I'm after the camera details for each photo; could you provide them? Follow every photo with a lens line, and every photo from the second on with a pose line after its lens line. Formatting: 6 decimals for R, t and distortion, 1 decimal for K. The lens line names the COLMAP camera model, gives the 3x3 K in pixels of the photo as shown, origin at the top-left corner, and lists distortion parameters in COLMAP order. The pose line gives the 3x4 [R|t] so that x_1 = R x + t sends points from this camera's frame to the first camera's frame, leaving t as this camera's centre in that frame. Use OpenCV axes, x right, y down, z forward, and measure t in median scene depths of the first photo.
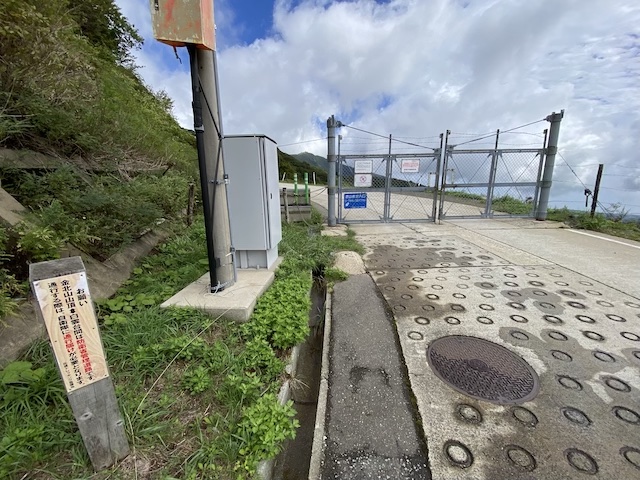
lens RADIAL K [[256.6, 0, 320.0], [0, 256.6, 240.0], [0, 0, 1]] dist [0.000642, -0.011940]
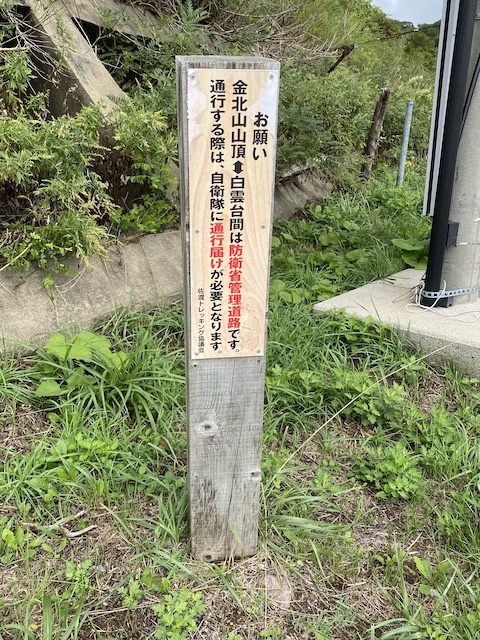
lens RADIAL K [[568.7, 0, 240.0], [0, 568.7, 320.0], [0, 0, 1]] dist [0.029943, -0.014308]
pose [[0.808930, 0.196096, -0.554236, -0.276129], [-0.150390, 0.980387, 0.127373, 0.294122], [0.568344, -0.019684, 0.822556, 0.143211]]
